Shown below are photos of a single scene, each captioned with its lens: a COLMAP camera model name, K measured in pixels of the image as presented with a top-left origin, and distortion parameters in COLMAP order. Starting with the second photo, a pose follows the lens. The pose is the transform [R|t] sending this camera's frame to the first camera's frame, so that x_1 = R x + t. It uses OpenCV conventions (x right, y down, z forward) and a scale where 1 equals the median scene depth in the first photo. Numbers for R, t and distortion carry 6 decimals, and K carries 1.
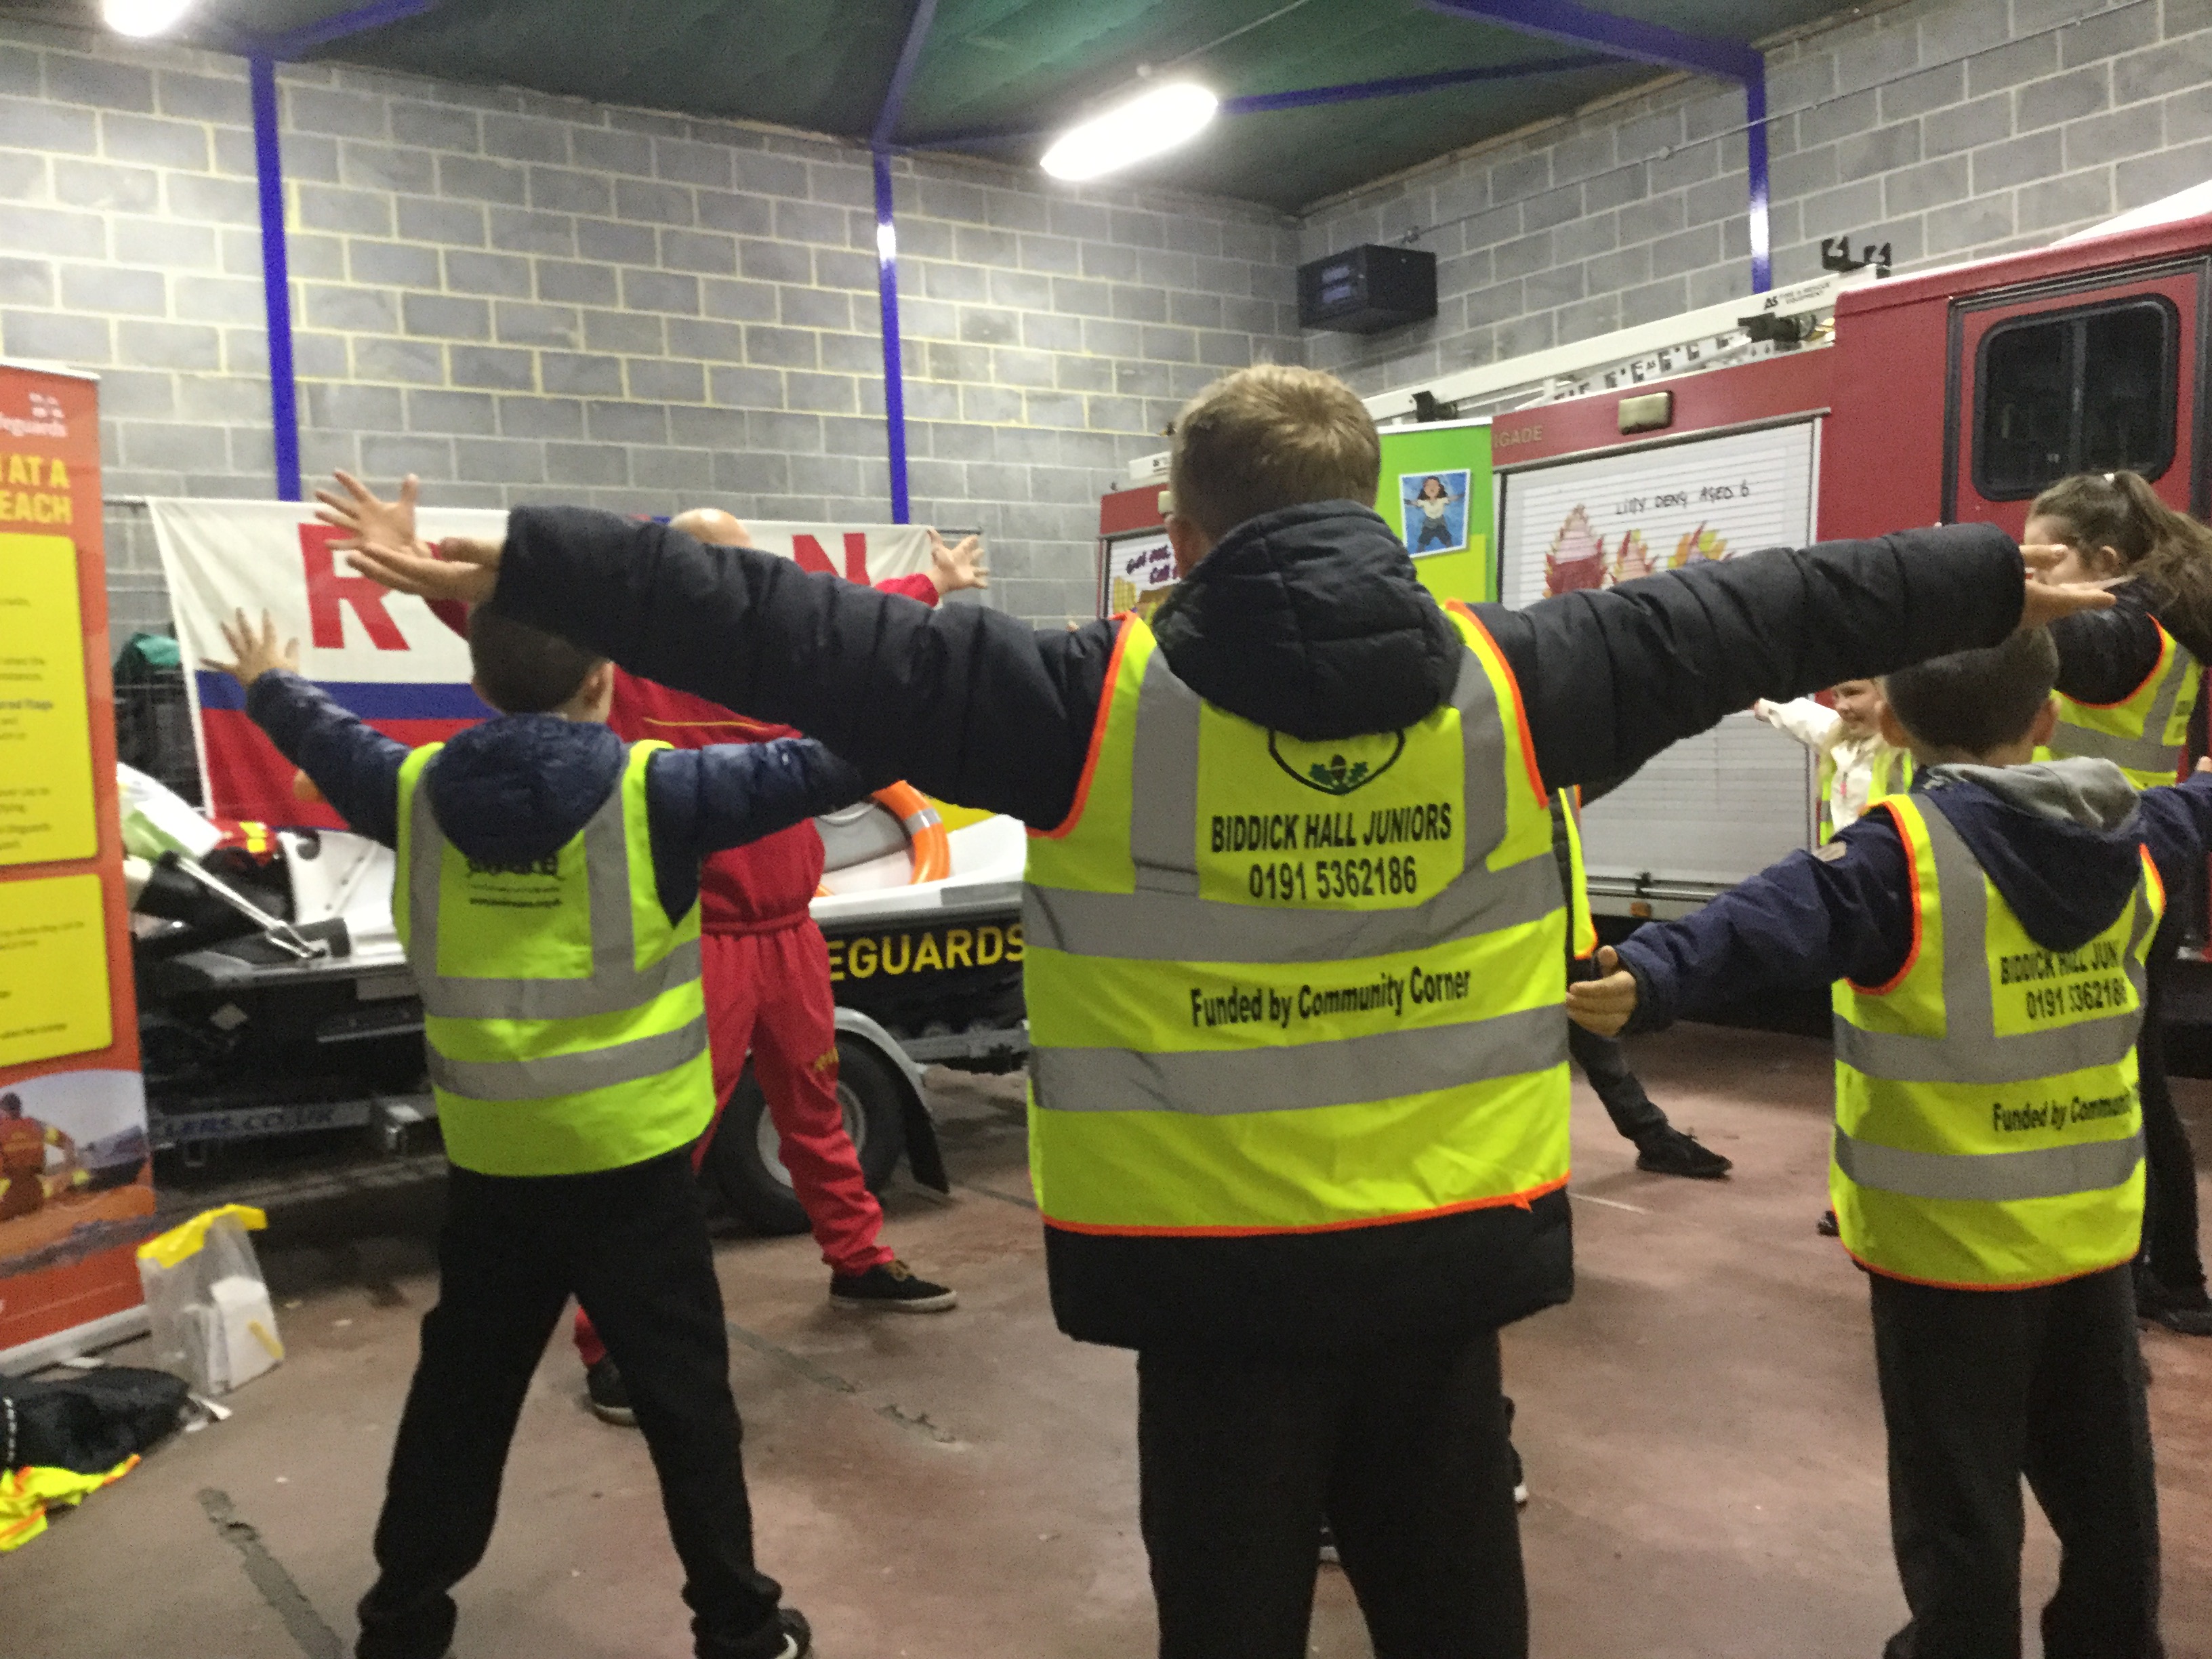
lens RADIAL K [[1978.7, 0, 1106.6], [0, 1978.7, 822.7], [0, 0, 1]] dist [0.060723, -0.043311]
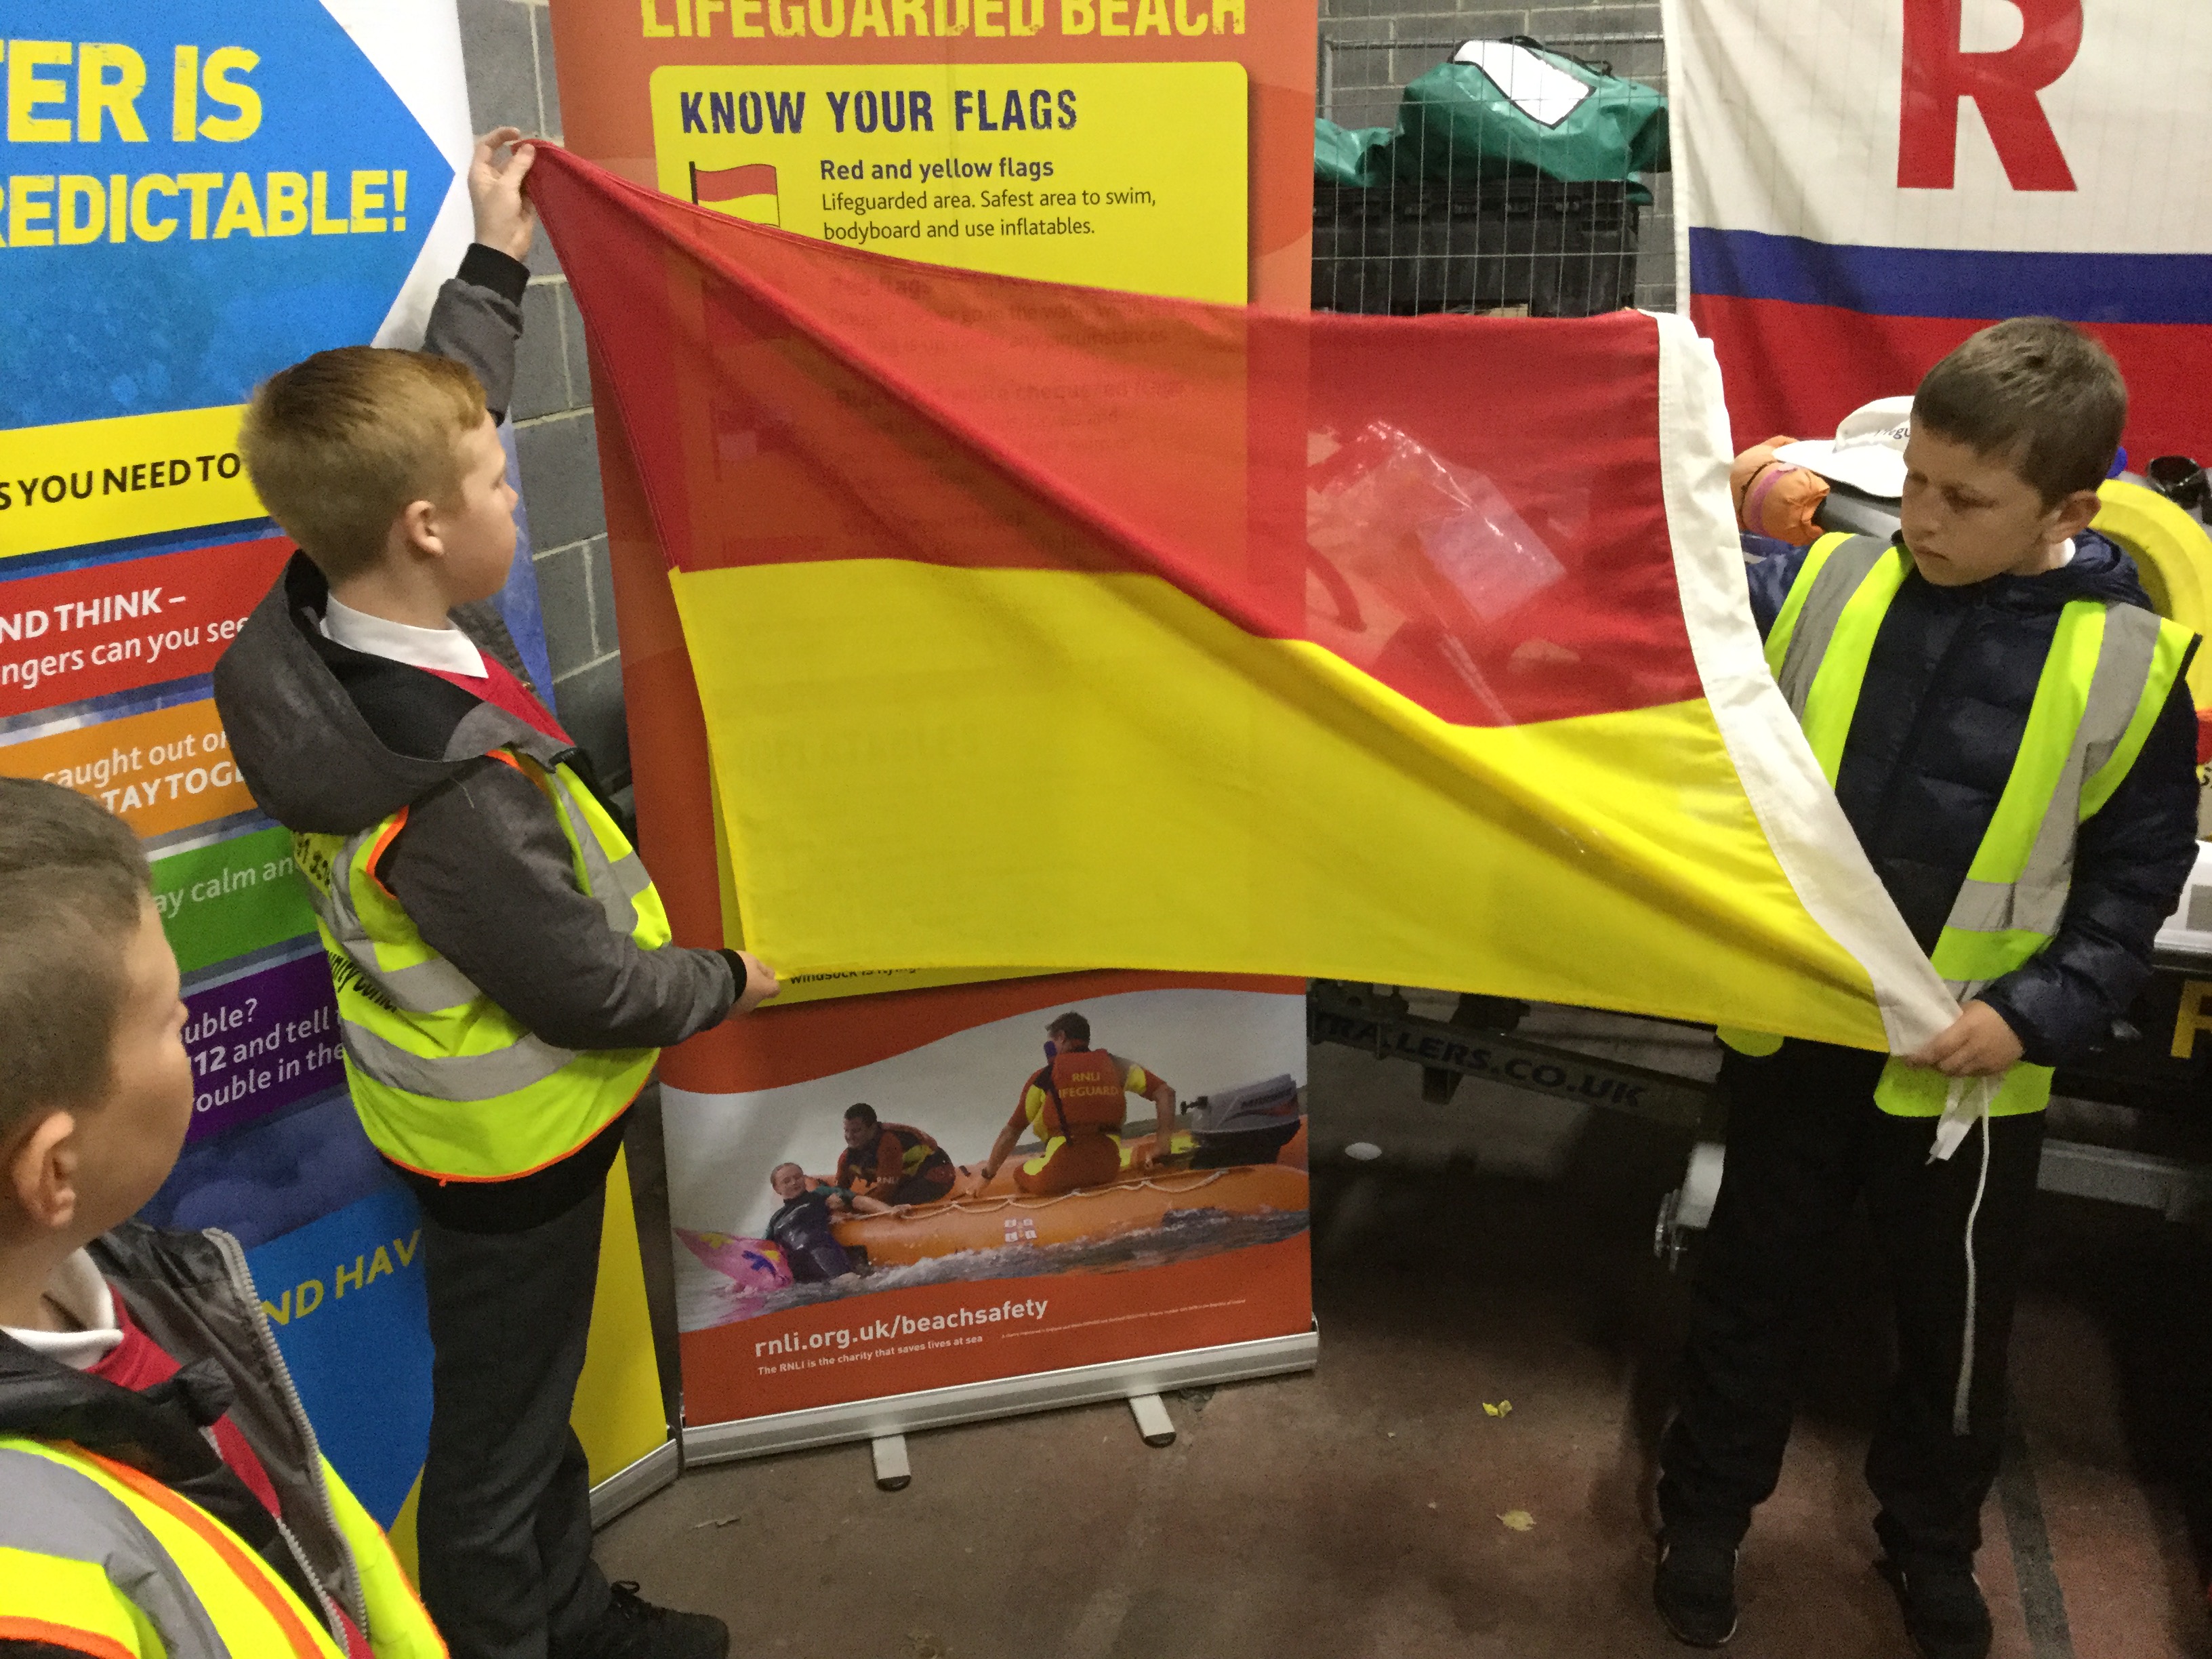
lens RADIAL K [[1978.7, 0, 1114.4], [0, 1978.7, 826.4], [0, 0, 1]] dist [0.060723, -0.043311]
pose [[0.624267, 0.274093, -0.731549, -0.094629], [-0.049609, 0.948448, 0.313026, -0.115011], [0.779634, -0.159121, 0.605683, 0.626708]]
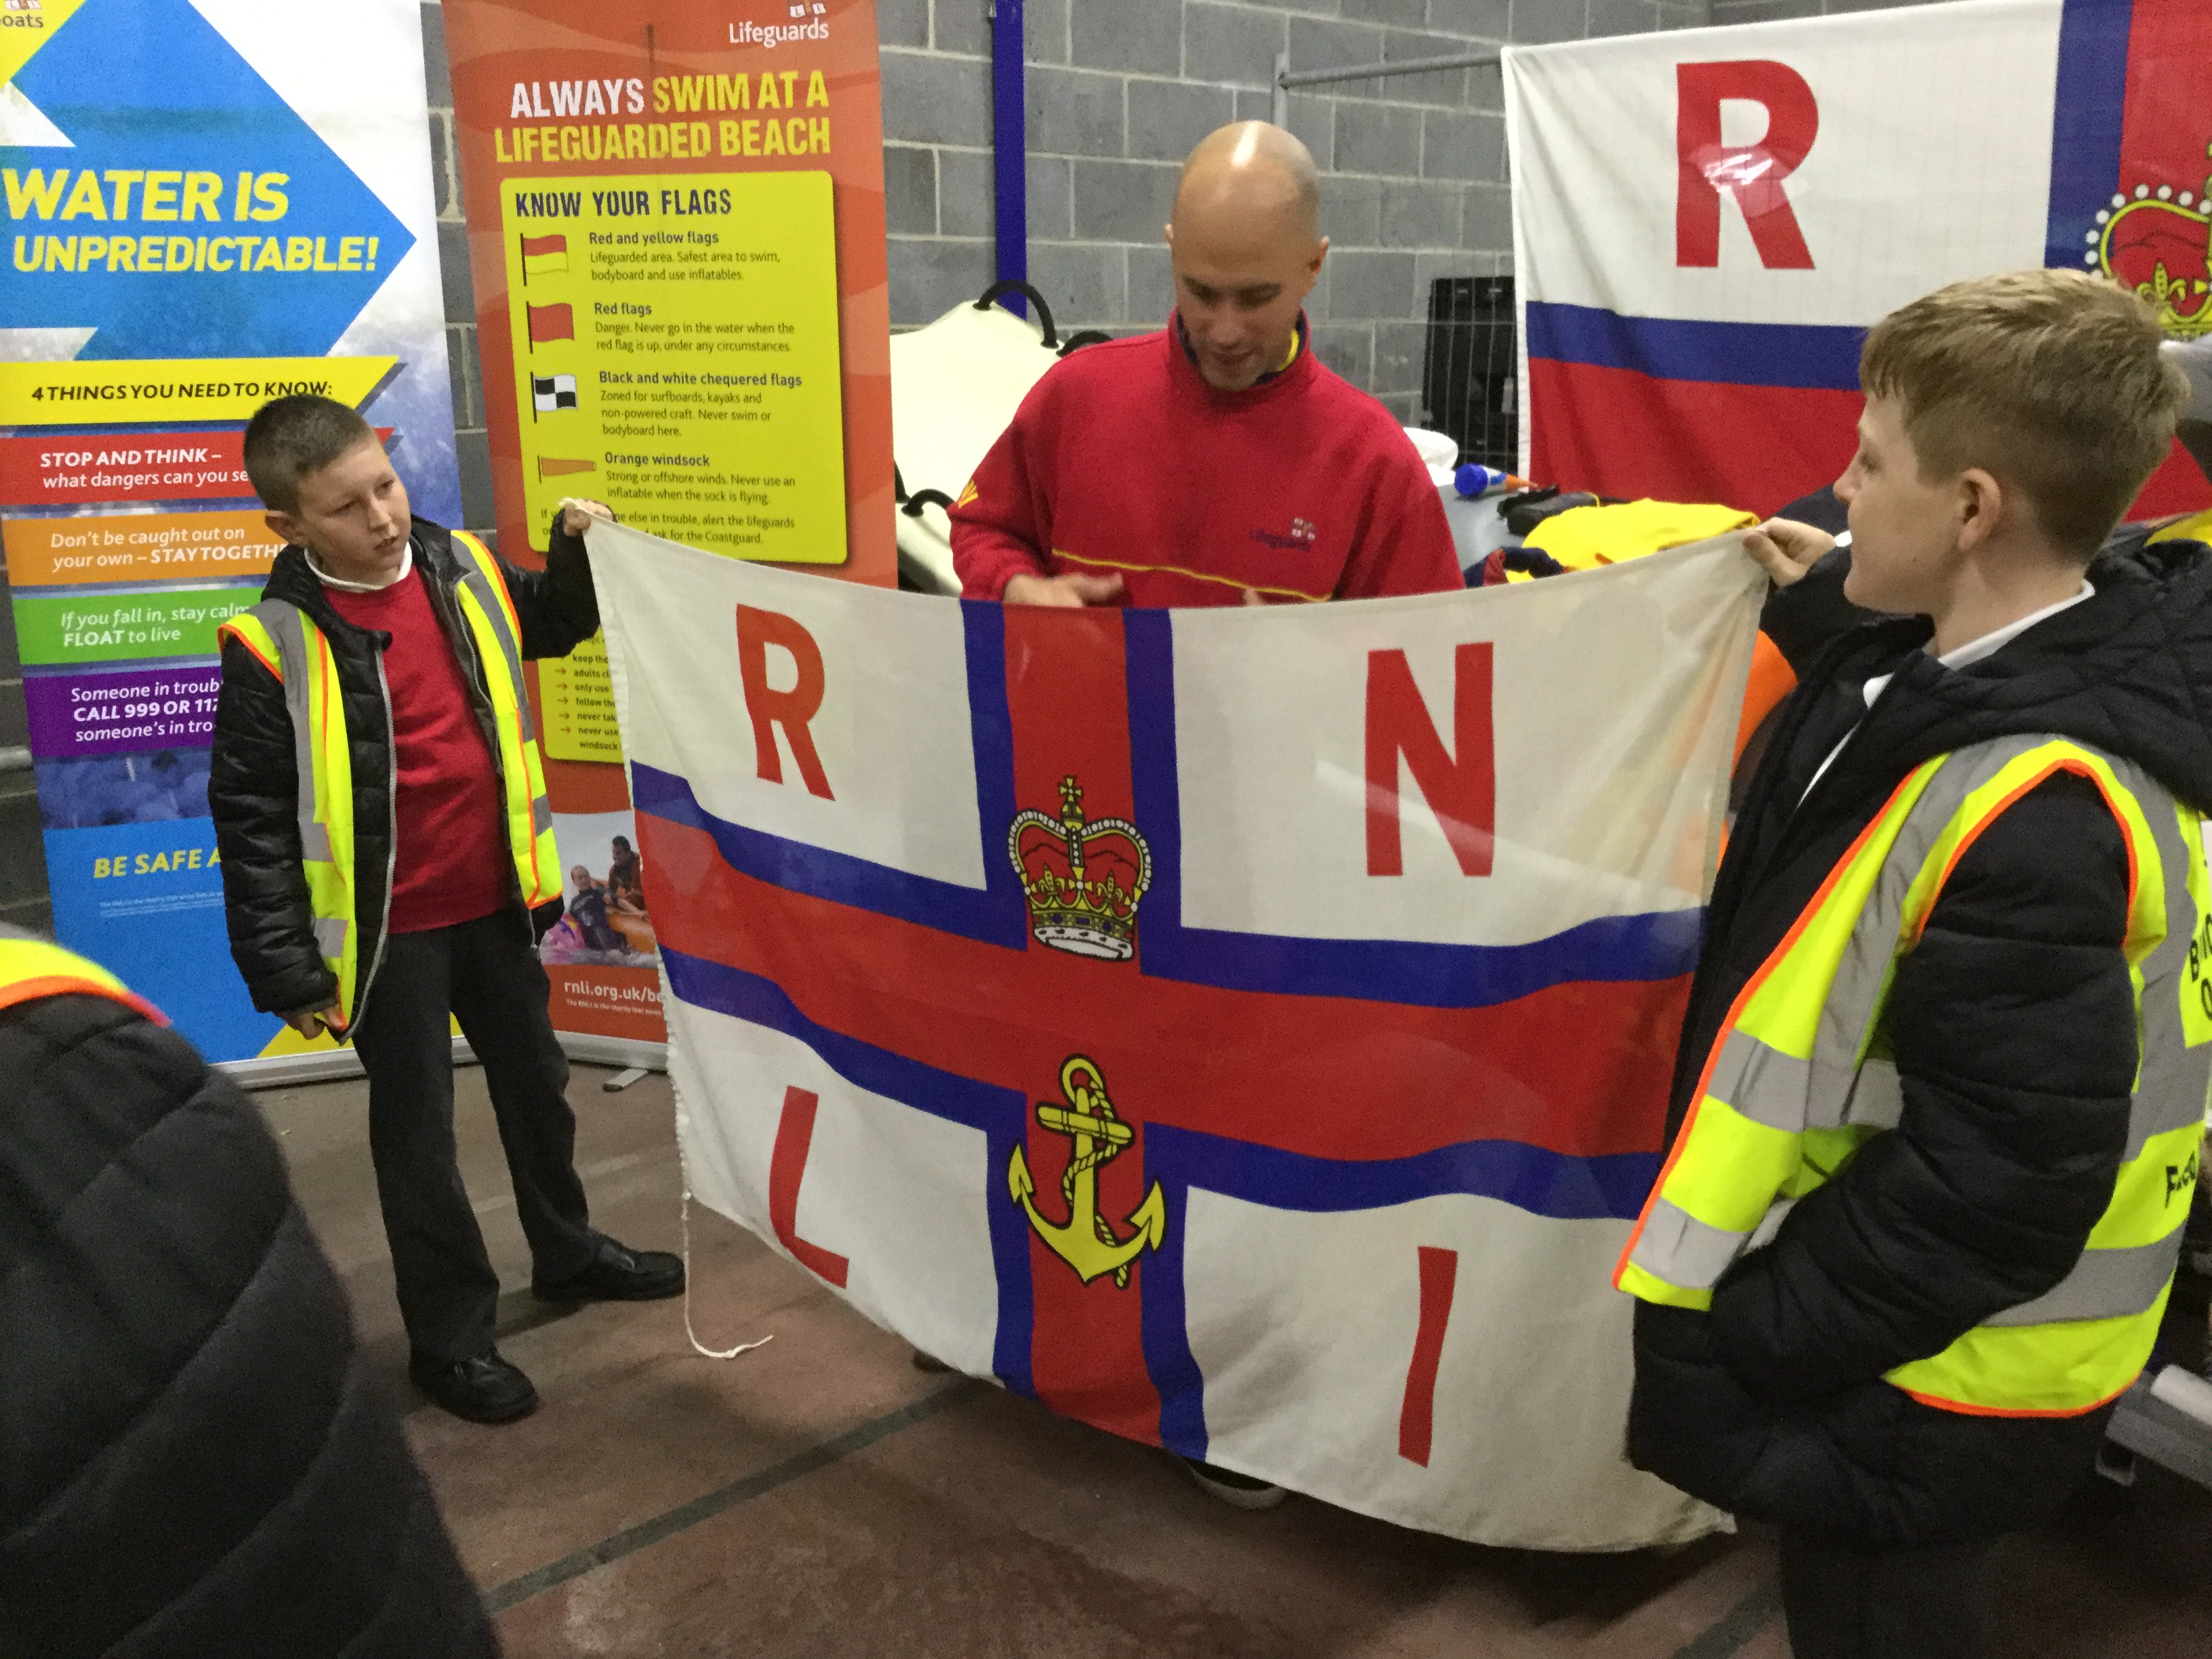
lens RADIAL K [[1978.7, 0, 1105.1], [0, 1978.7, 822.7], [0, 0, 1]] dist [0.060723, -0.043311]
pose [[0.115855, 0.294274, -0.948673, 0.348379], [-0.050150, 0.955619, 0.290304, -0.131033], [0.991999, 0.013942, 0.125471, 1.024951]]
